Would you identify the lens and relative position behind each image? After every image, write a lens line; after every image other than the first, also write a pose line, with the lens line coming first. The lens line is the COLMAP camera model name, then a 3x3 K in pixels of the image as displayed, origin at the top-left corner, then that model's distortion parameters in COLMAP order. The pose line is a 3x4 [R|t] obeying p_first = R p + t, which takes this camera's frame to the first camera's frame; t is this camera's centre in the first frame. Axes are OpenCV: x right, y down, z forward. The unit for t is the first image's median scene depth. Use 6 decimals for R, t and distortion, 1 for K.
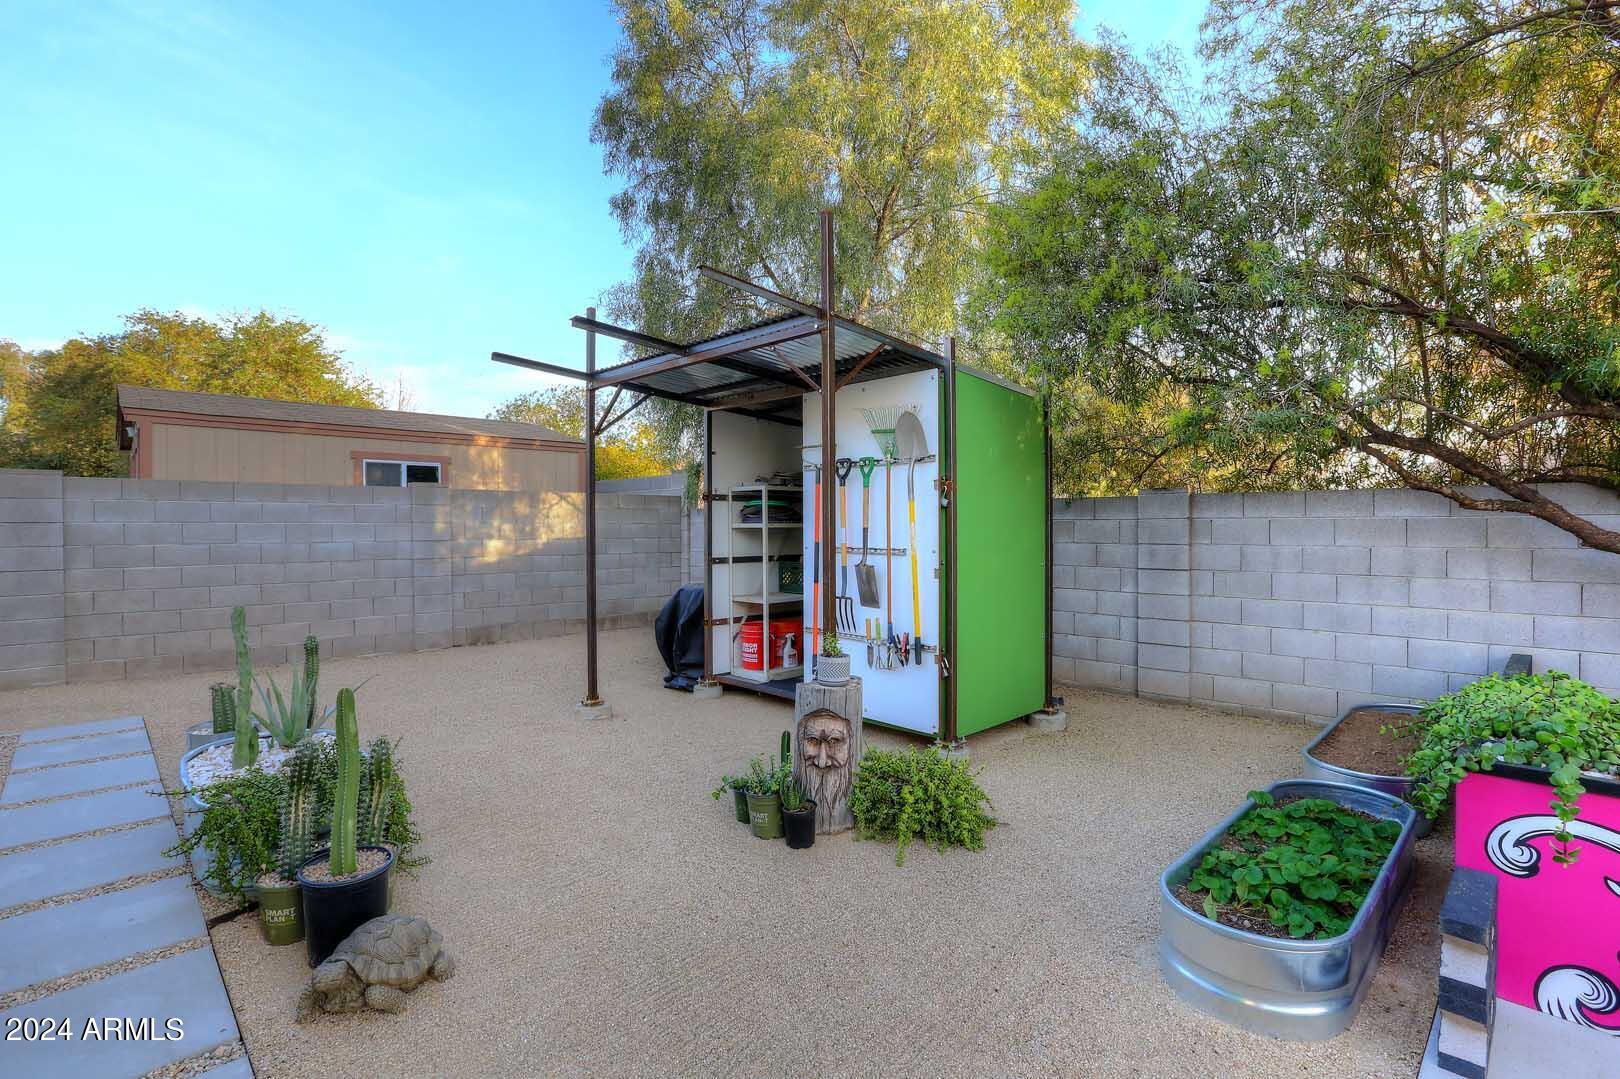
lens RADIAL K [[761.7, 0, 810.0], [0, 761.7, 539.5], [0, 0, 1]] dist [-0.049830, 0.000089]
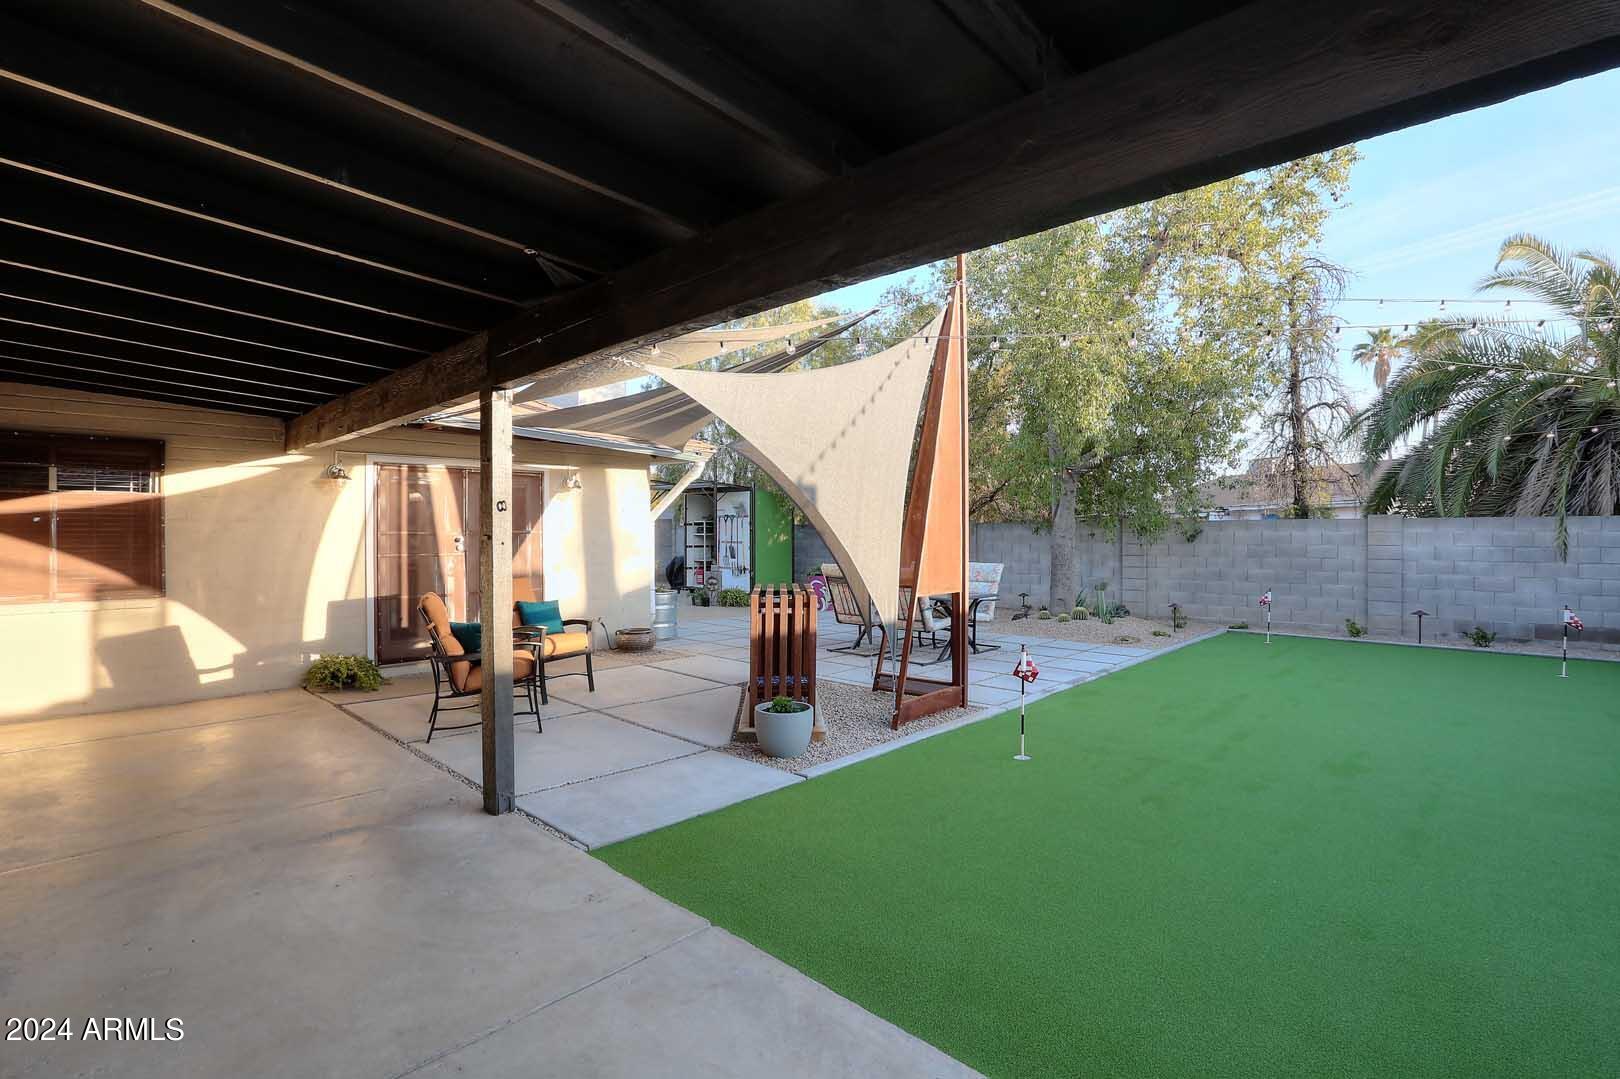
lens RADIAL K [[755.7, 0, 803.7], [0, 755.7, 534.0], [0, 0, 1]] dist [-0.071576, 0.028252]
pose [[0.999603, 0.001070, 0.028147, 0.278794], [-0.000766, 0.999941, -0.010802, 0.013249], [-0.028157, 0.010777, 0.999545, -2.221839]]
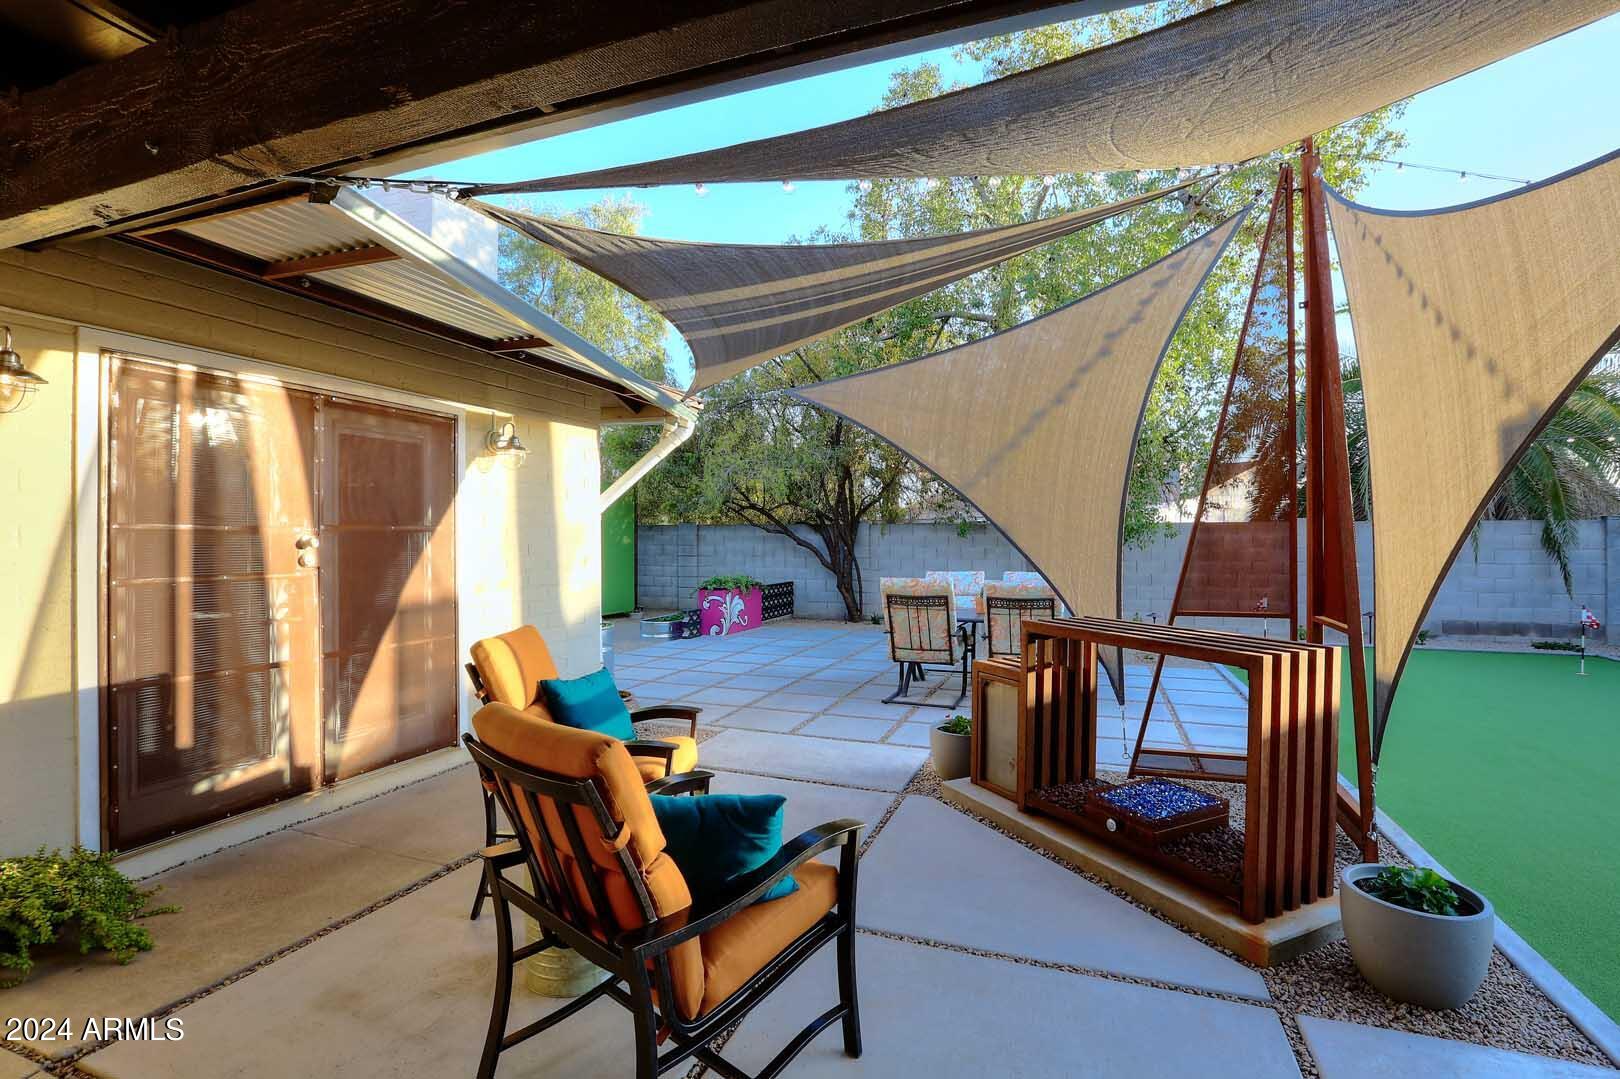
lens RADIAL K [[755.7, 0, 803.7], [0, 755.7, 534.0], [0, 0, 1]] dist [-0.071576, 0.028252]
pose [[0.911754, 0.004760, 0.410710, -0.207707], [0.002293, 0.999858, -0.016678, 0.013260], [-0.410731, 0.016148, 0.911614, -1.554112]]
